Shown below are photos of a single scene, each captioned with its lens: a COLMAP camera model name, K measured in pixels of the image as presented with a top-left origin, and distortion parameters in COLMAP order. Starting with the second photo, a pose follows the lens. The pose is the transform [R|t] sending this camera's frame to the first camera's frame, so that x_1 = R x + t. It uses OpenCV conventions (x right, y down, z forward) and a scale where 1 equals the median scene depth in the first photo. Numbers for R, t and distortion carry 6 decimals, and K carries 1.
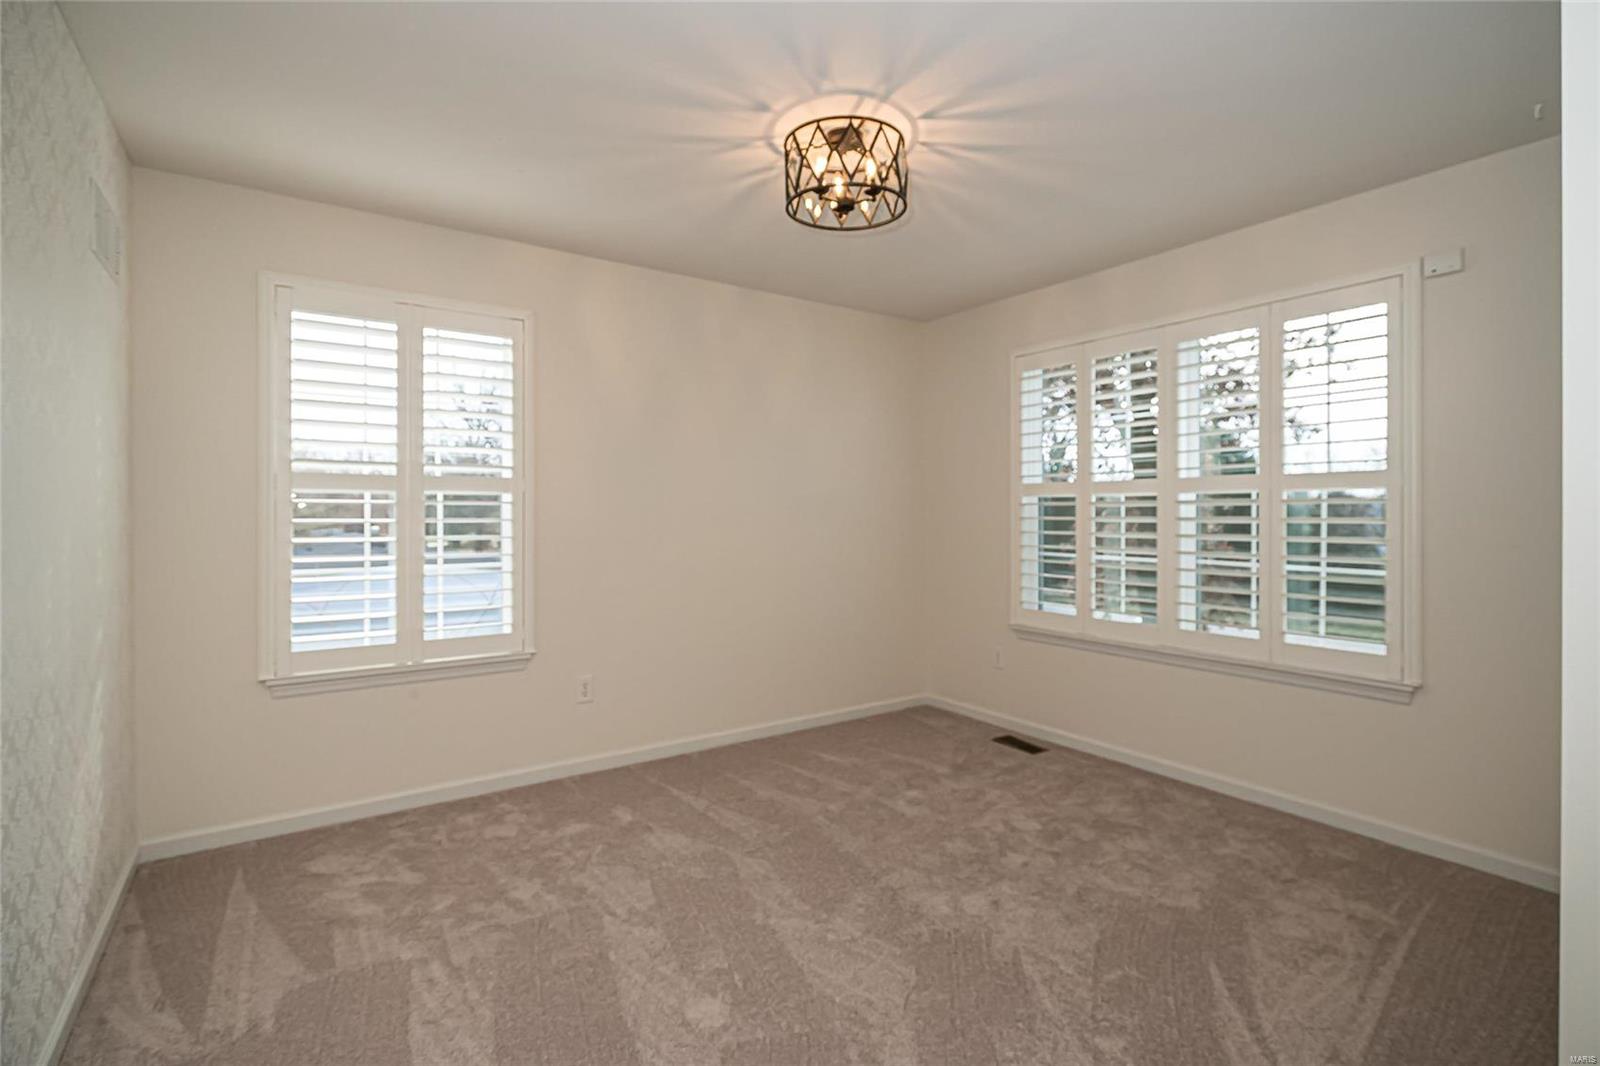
lens RADIAL K [[717.4, 0, 800.8], [0, 717.4, 522.9], [0, 0, 1]] dist [-0.006933, 0.002010]
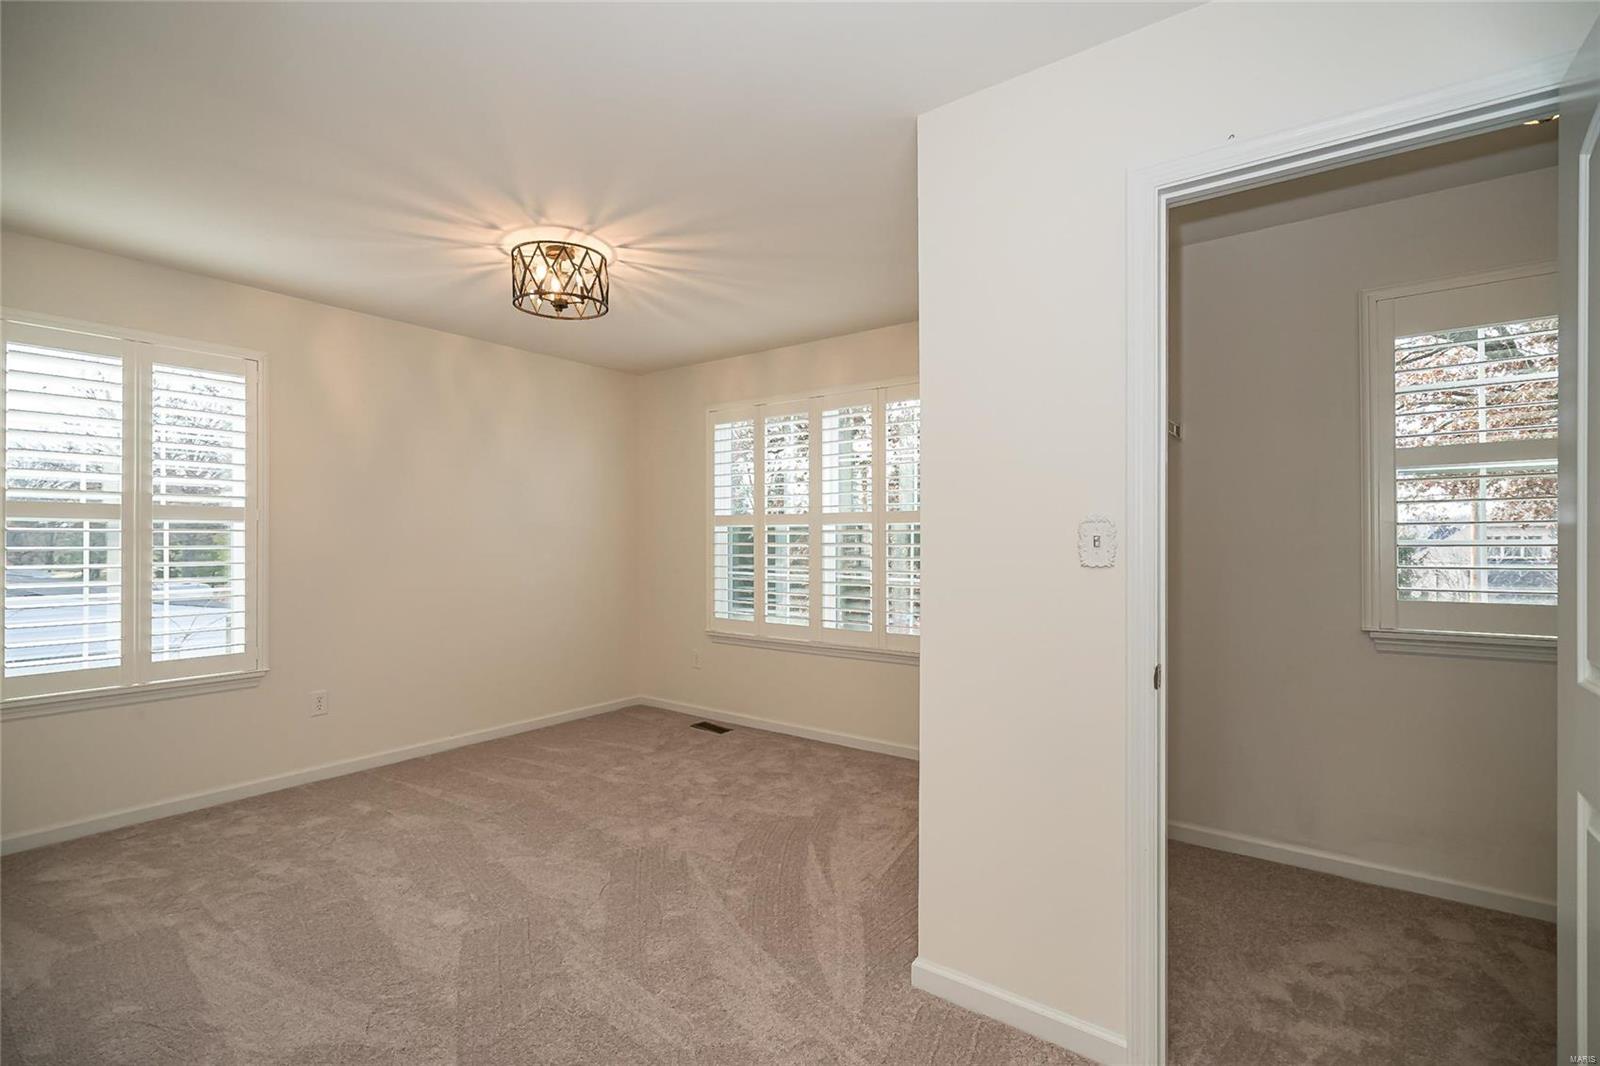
lens RADIAL K [[717.4, 0, 735.8], [0, 717.4, 537.0], [0, 0, 1]] dist [-0.006933, 0.002010]
pose [[0.961600, 0.000425, 0.274455, 0.009825], [0.003527, 0.999897, -0.013907, -0.001410], [-0.274432, 0.014341, 0.961500, -0.282155]]
